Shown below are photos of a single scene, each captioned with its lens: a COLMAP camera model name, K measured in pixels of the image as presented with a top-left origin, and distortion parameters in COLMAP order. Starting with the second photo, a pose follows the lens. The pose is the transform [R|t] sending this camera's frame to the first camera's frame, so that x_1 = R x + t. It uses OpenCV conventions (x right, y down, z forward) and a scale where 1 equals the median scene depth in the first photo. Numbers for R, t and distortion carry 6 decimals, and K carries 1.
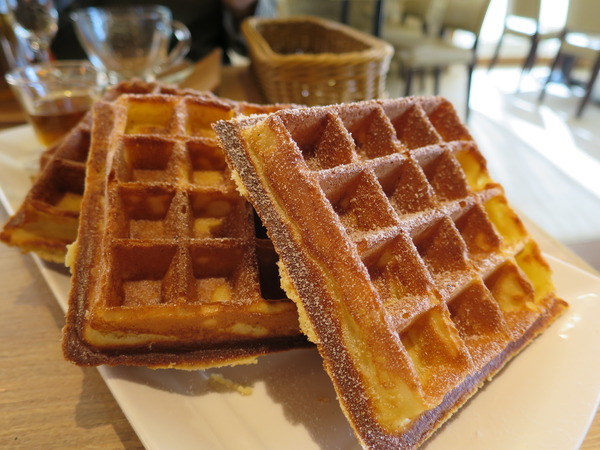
lens RADIAL K [[436.6, 0, 300.0], [0, 436.6, 225.0], [0, 0, 1]] dist [-0.045878, 0.001547]
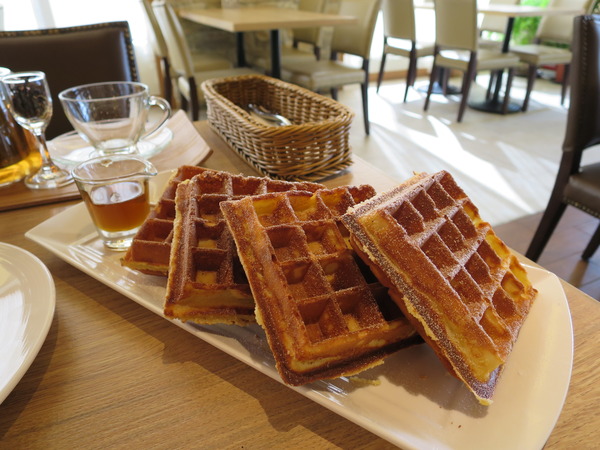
lens RADIAL K [[436.6, 0, 300.0], [0, 436.6, 225.0], [0, 0, 1]] dist [-0.045878, 0.001547]
pose [[0.967225, -0.137711, 0.213336, -0.618358], [0.144896, 0.989277, -0.018338, -0.179066], [-0.208523, 0.048648, 0.976807, -0.461898]]
